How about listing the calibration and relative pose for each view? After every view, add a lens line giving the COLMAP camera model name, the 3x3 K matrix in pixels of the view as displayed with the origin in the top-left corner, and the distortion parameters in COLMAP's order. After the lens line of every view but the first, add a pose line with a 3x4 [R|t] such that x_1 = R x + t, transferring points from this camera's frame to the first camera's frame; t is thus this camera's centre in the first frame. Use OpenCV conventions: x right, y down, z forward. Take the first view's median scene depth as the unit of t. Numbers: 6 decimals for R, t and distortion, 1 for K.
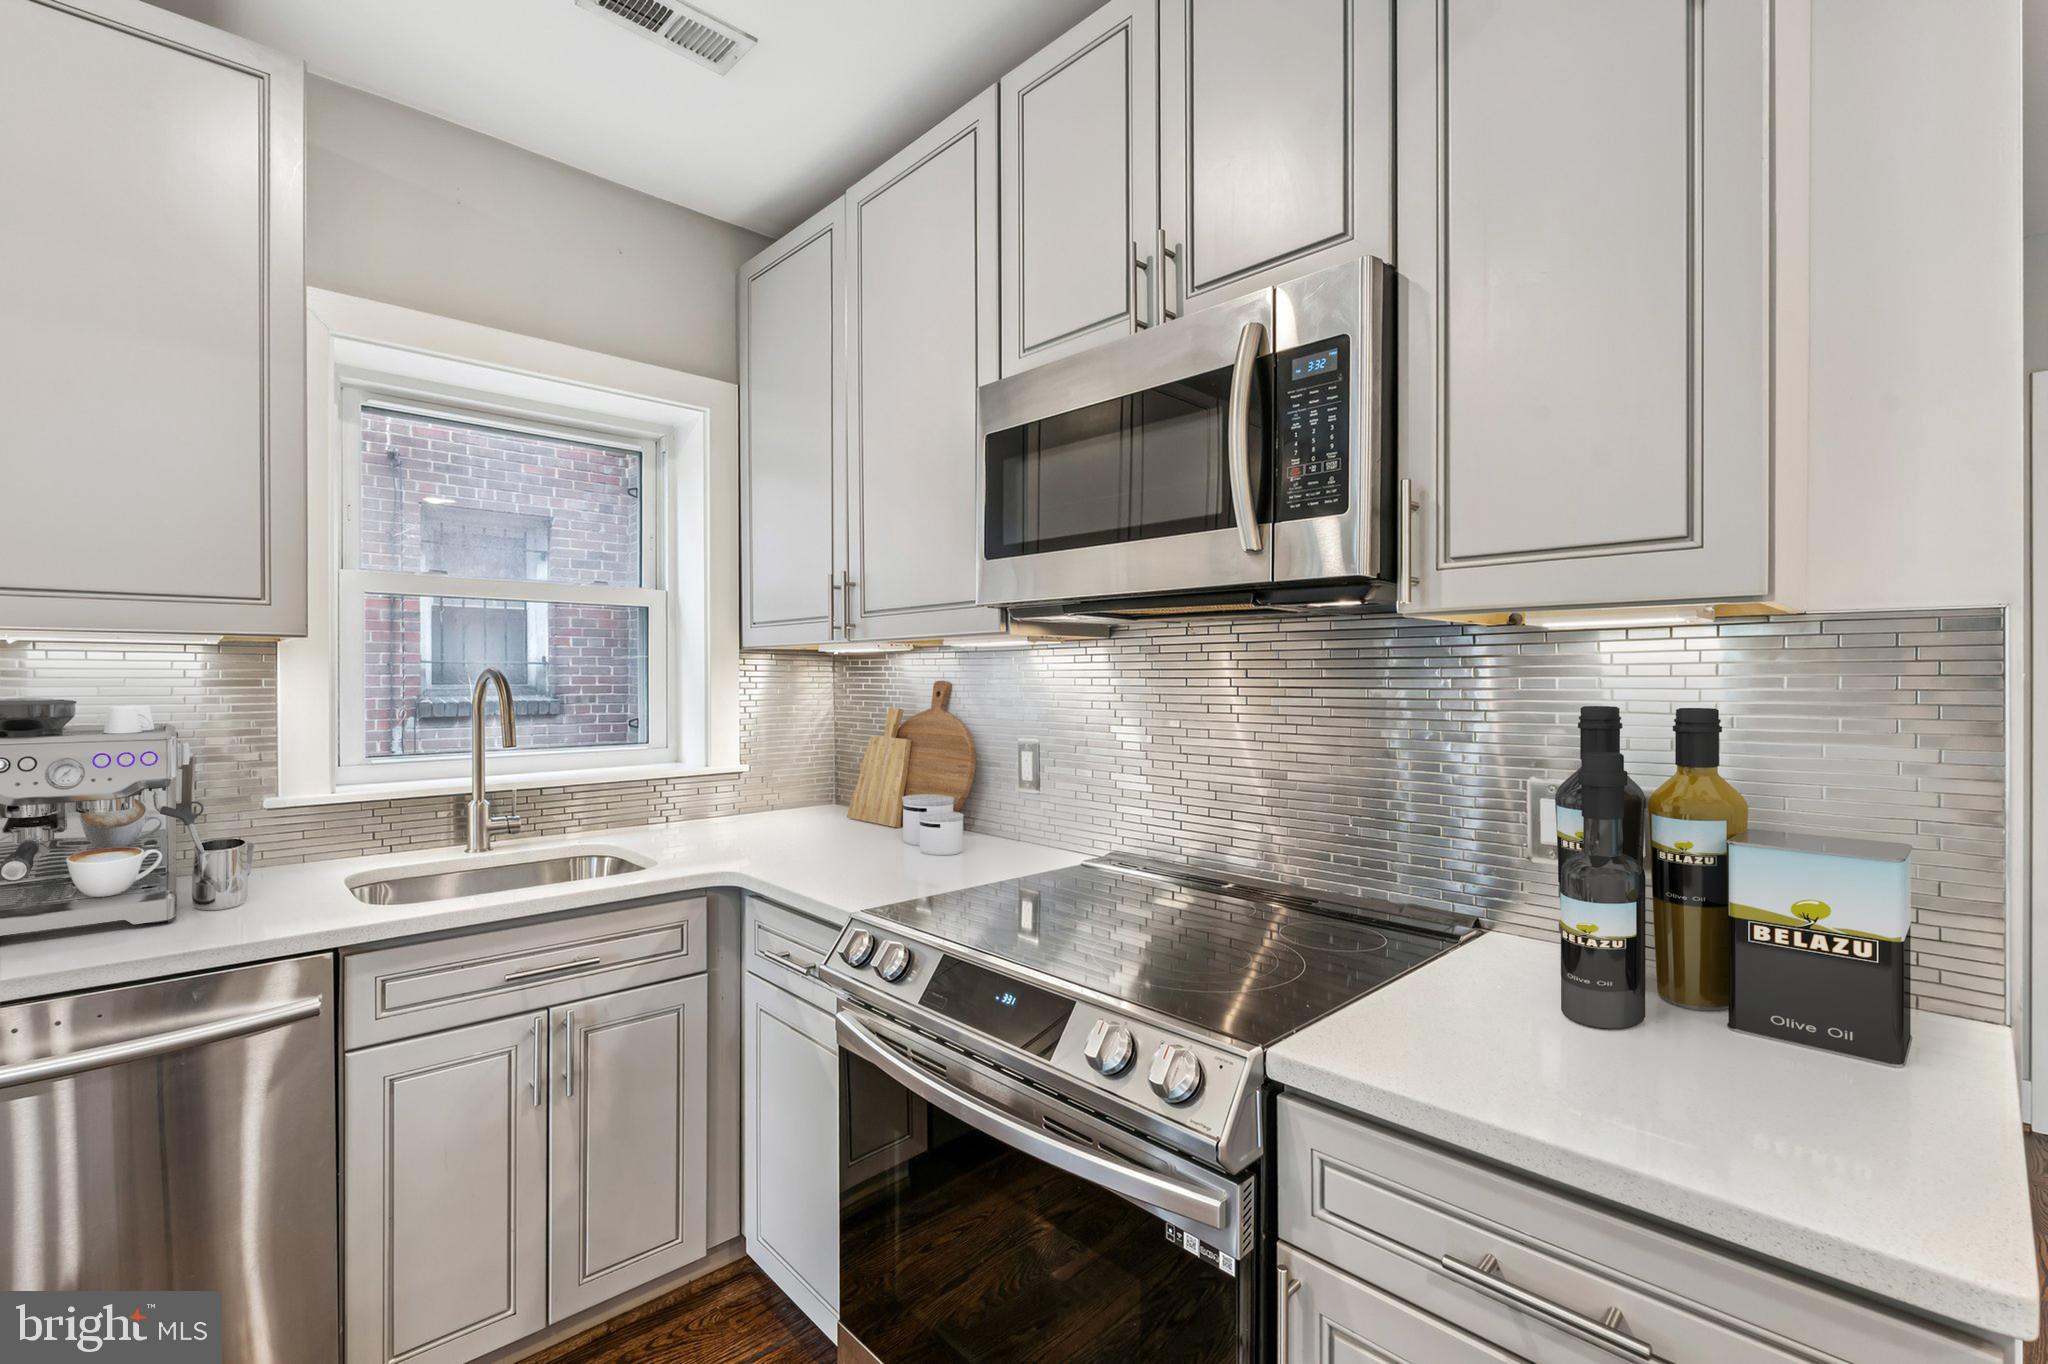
lens RADIAL K [[906.4, 0, 1008.4], [0, 906.4, 673.6], [0, 0, 1]] dist [-0.004988, -0.001180]
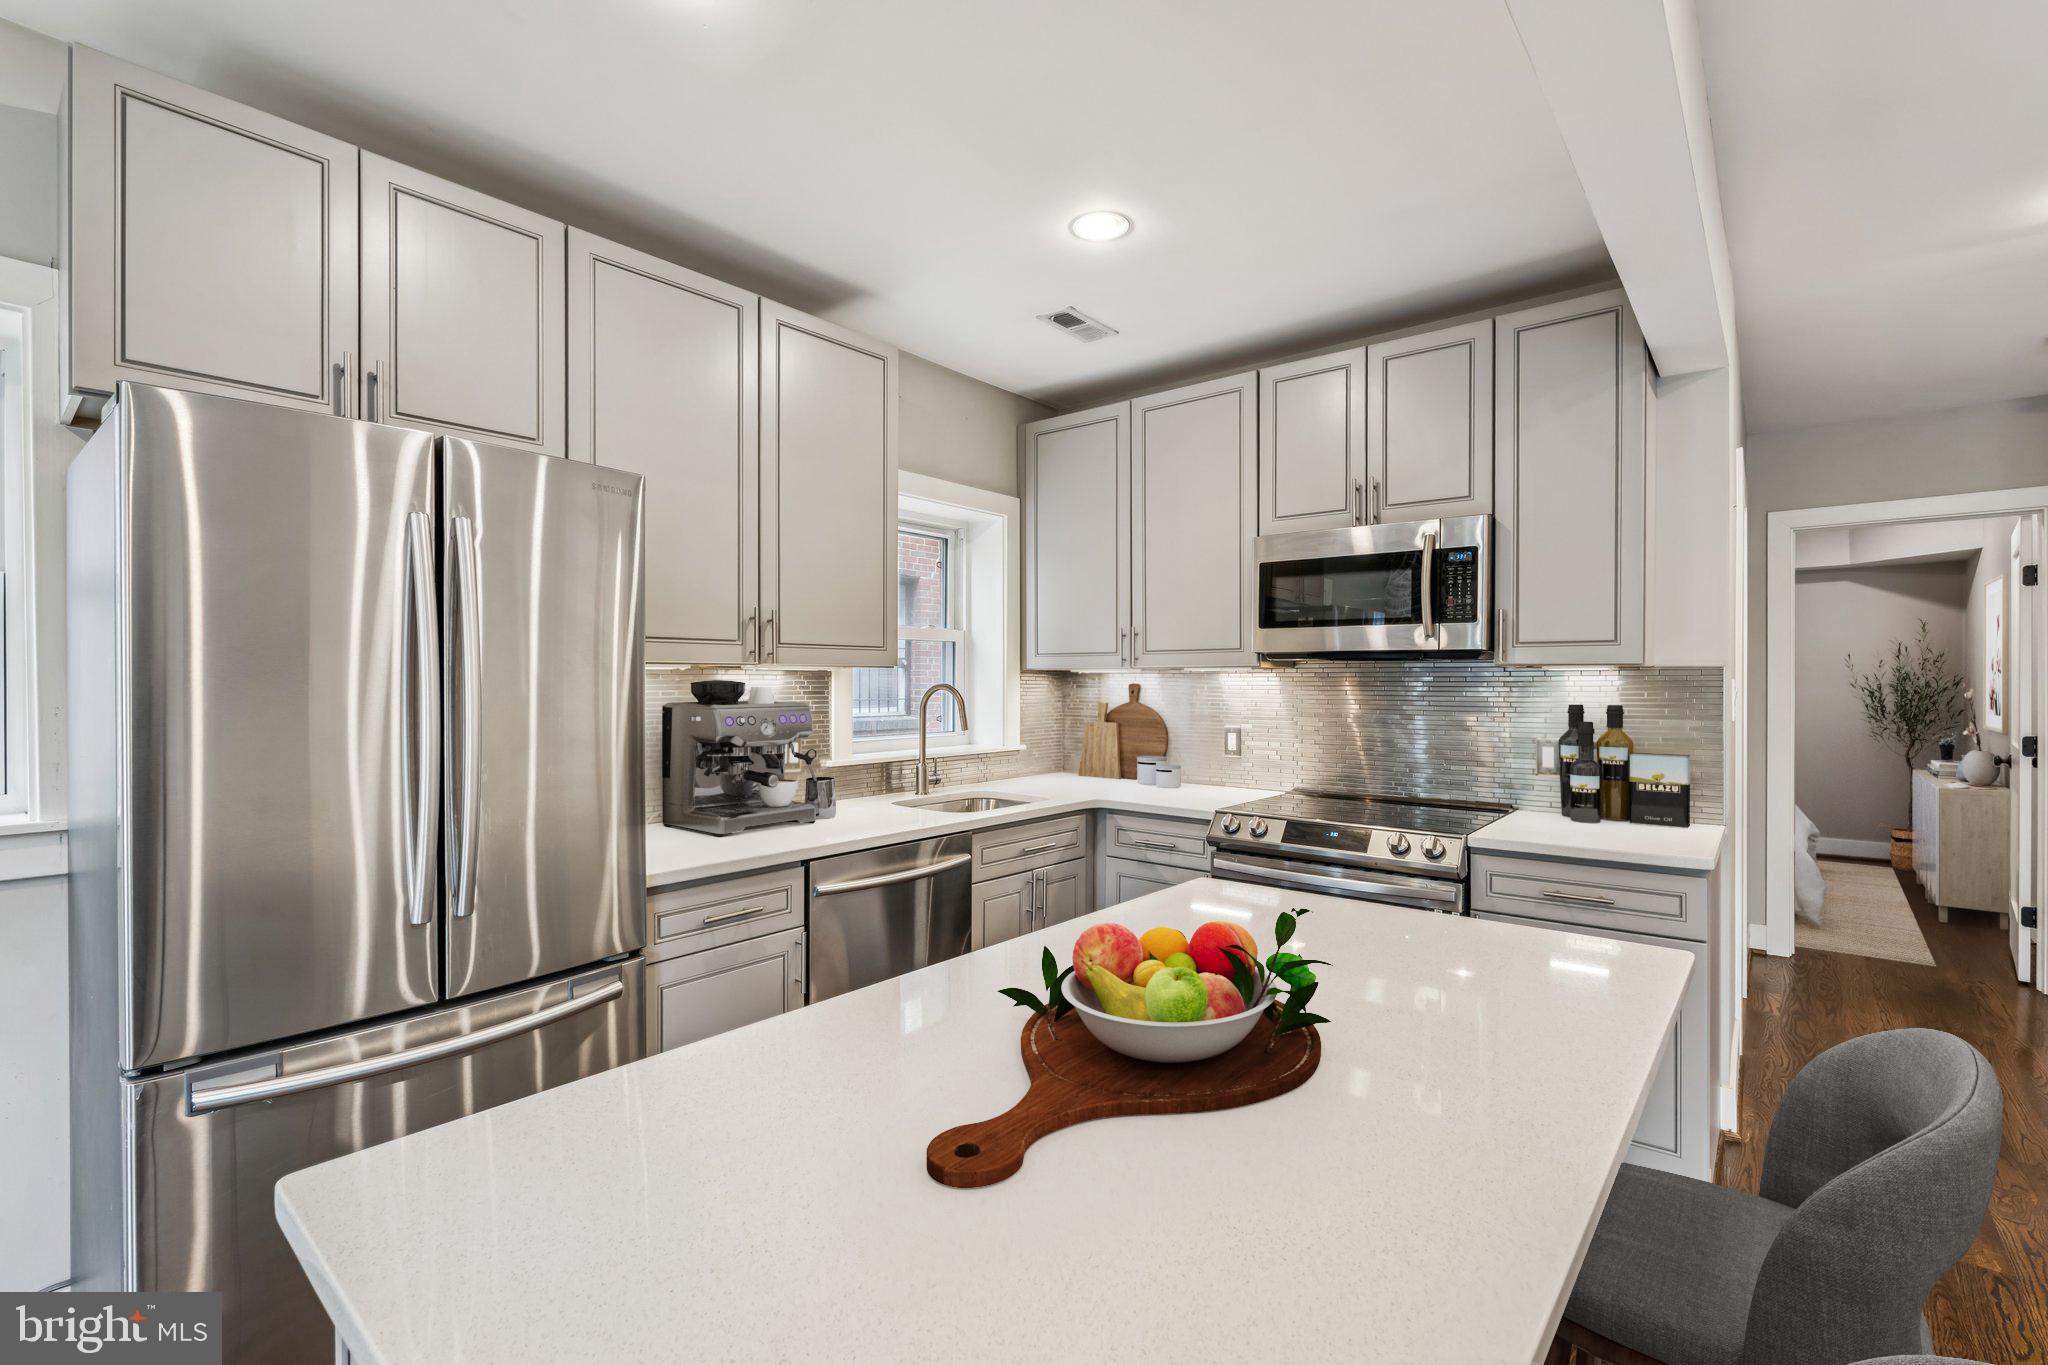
lens RADIAL K [[906.4, 0, 1016.3], [0, 906.4, 672.7], [0, 0, 1]] dist [-0.004988, -0.001180]
pose [[0.992560, 0.003722, 0.121699, -0.755899], [-0.002996, 0.999977, -0.006147, -0.019559], [-0.121719, 0.005736, 0.992548, -0.816243]]
